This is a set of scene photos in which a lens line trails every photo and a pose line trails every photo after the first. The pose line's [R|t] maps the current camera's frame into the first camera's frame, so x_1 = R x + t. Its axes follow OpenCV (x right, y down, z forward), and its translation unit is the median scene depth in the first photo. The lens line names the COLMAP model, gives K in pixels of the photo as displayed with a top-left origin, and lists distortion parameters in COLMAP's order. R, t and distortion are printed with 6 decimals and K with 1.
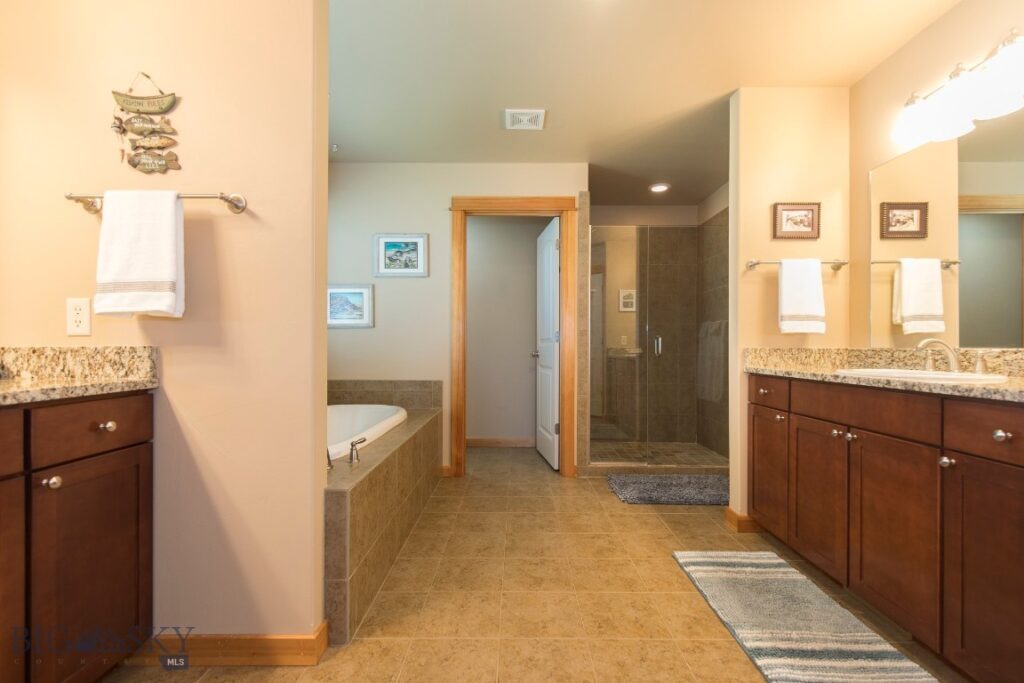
lens RADIAL K [[462.7, 0, 512.0], [0, 462.7, 345.1], [0, 0, 1]] dist [0.007786, -0.002117]
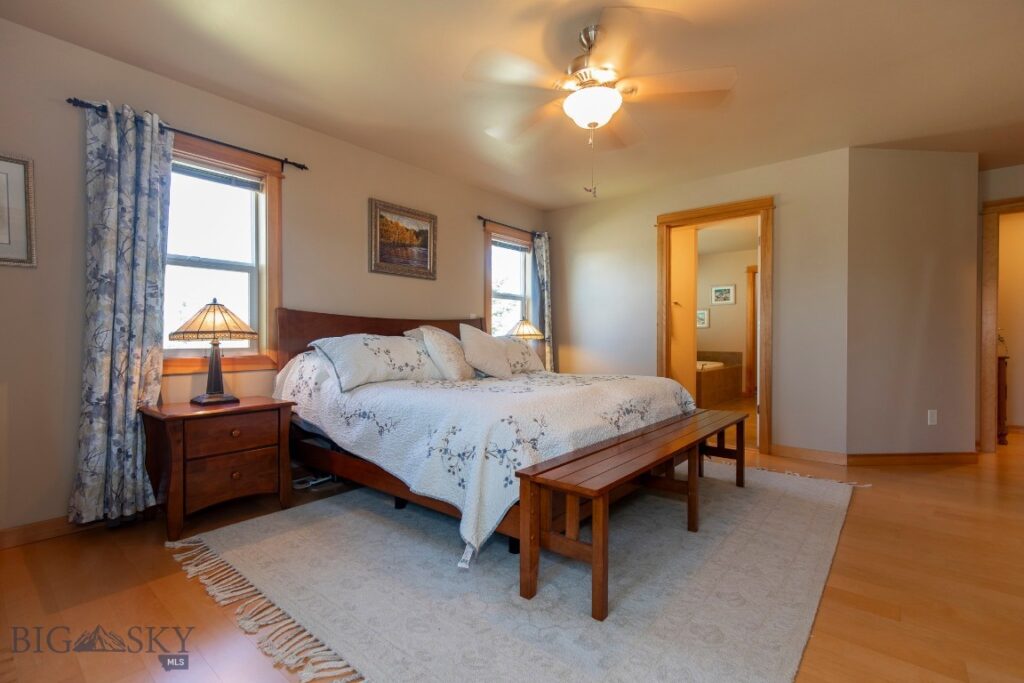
lens RADIAL K [[462.7, 0, 521.0], [0, 462.7, 339.6], [0, 0, 1]] dist [0.007786, -0.002117]
pose [[0.778664, 0.002327, -0.627437, 0.562876], [0.002973, 0.999968, 0.007398, -0.001216], [0.627434, -0.007626, 0.778632, -1.863870]]
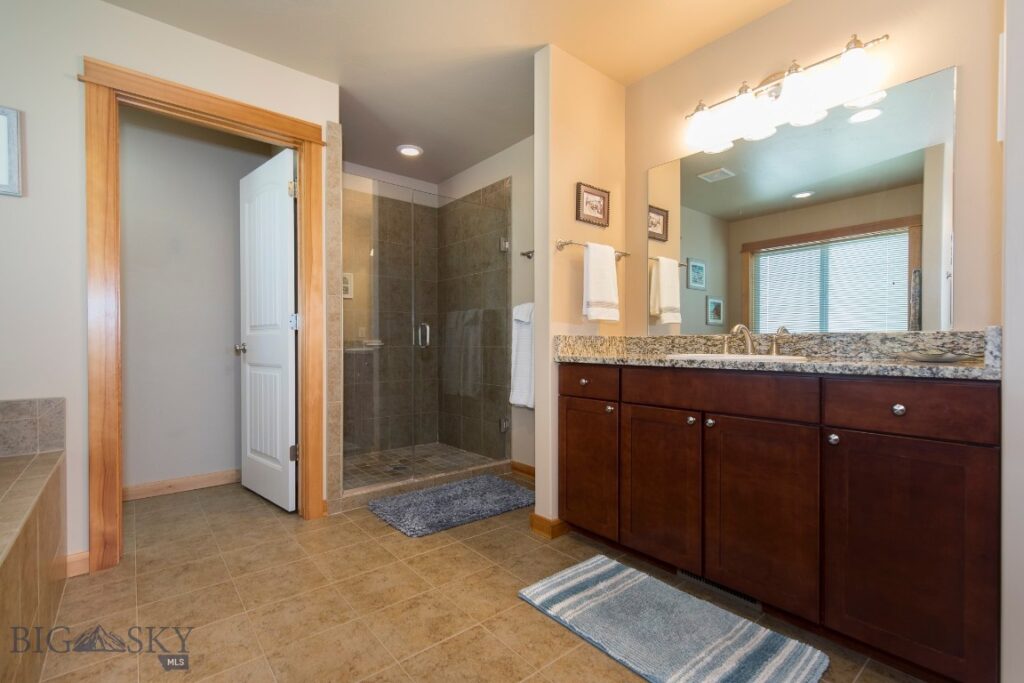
lens RADIAL K [[462.7, 0, 517.5], [0, 462.7, 346.9], [0, 0, 1]] dist [0.007786, -0.002117]
pose [[0.760447, -0.008252, 0.649348, -0.142989], [0.000859, 0.999931, 0.011701, 0.018400], [-0.649400, -0.008340, 0.760402, 0.360376]]
